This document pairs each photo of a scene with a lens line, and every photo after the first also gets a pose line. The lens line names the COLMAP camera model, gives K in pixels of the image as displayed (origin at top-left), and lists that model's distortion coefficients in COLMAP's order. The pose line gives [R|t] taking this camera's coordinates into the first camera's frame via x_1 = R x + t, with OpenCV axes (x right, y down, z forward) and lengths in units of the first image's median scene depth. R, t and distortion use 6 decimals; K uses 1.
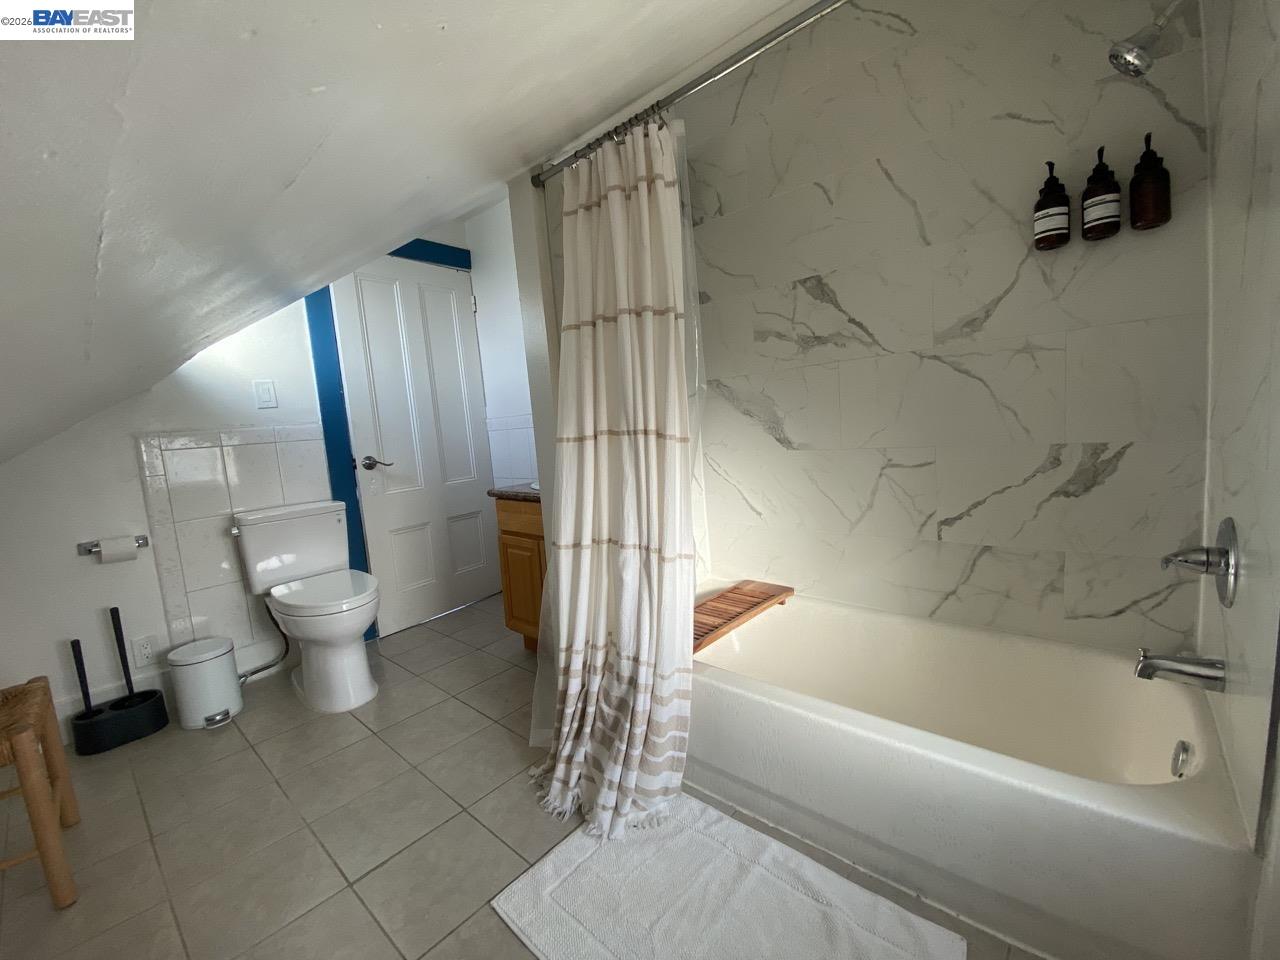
lens RADIAL K [[514.7, 0, 637.7], [0, 514.7, 477.3], [0, 0, 1]] dist [0.034158, -0.026555]
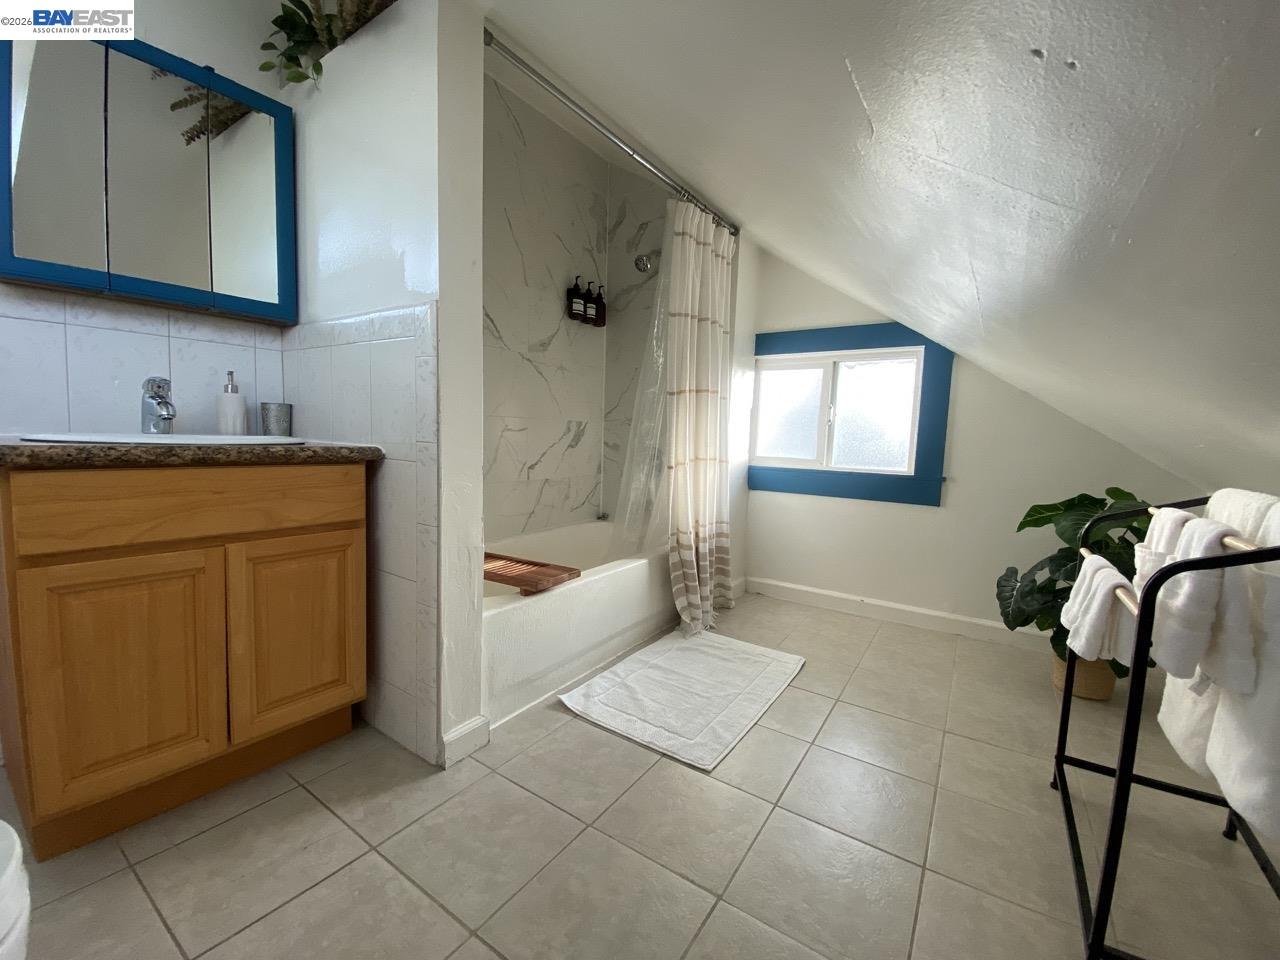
lens RADIAL K [[514.7, 0, 637.7], [0, 514.7, 477.3], [0, 0, 1]] dist [0.034158, -0.026555]
pose [[-0.133662, -0.025371, 0.990702, -1.126481], [0.066267, 0.997206, 0.034478, 0.096828], [-0.988809, 0.070260, -0.131607, 1.021058]]
